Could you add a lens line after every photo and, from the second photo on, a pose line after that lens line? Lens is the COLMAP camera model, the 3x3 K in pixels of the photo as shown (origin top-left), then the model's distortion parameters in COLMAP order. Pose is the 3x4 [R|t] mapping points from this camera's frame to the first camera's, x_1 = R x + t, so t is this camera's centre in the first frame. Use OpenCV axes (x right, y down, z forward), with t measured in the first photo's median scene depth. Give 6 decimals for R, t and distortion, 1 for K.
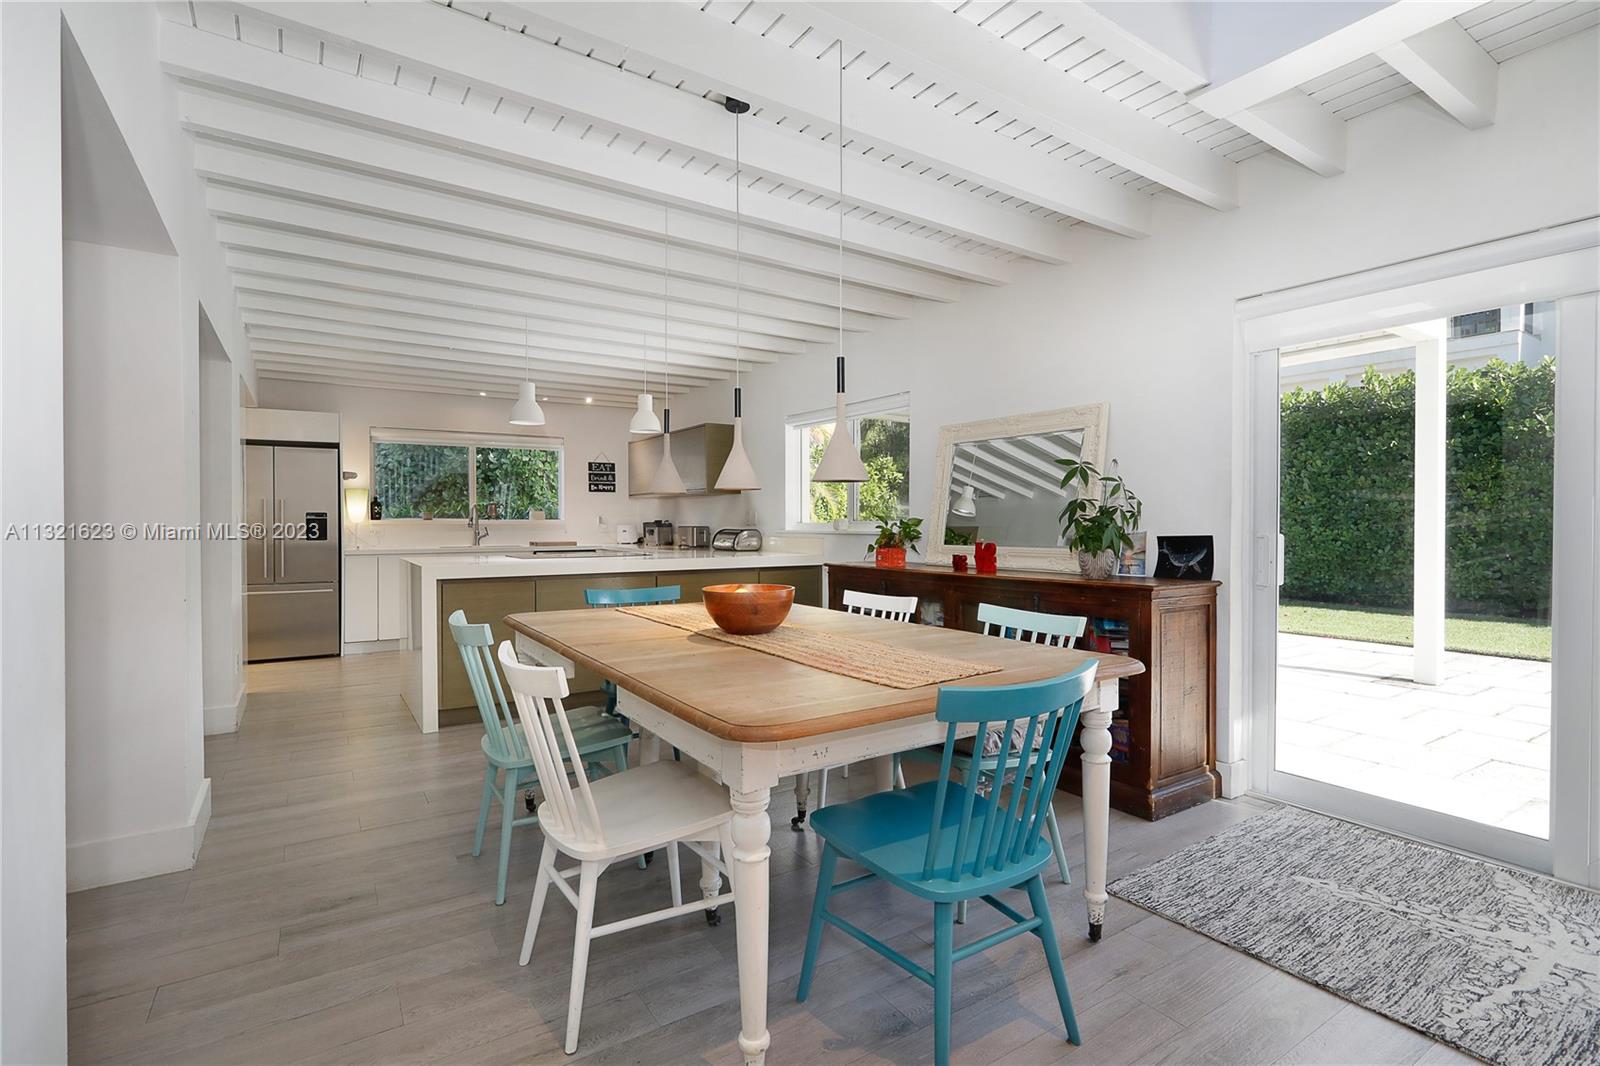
lens RADIAL K [[759.8, 0, 809.0], [0, 759.8, 532.6], [0, 0, 1]] dist [-0.002849, 0.003240]
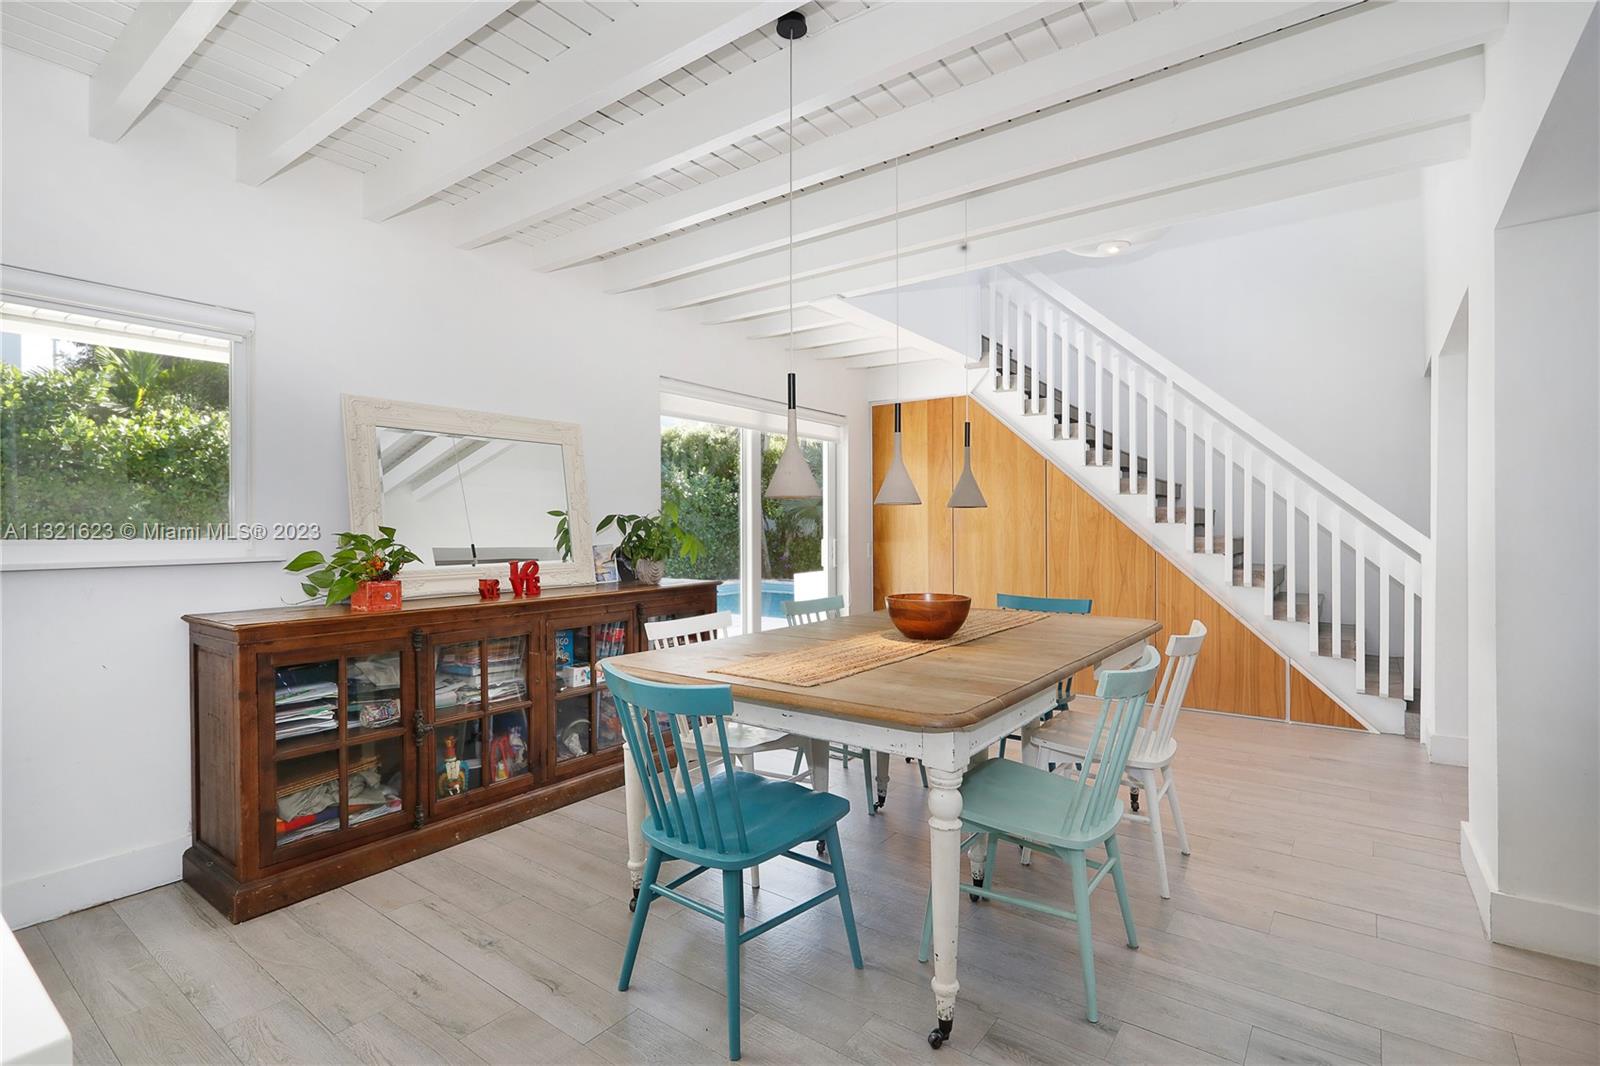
lens RADIAL K [[759.8, 0, 805.4], [0, 759.8, 532.9], [0, 0, 1]] dist [-0.002849, 0.003240]
pose [[-0.335734, -0.000454, 0.941957, -0.360295], [0.013808, 0.999890, 0.005403, -0.010116], [-0.941856, 0.014820, -0.335691, 0.527502]]
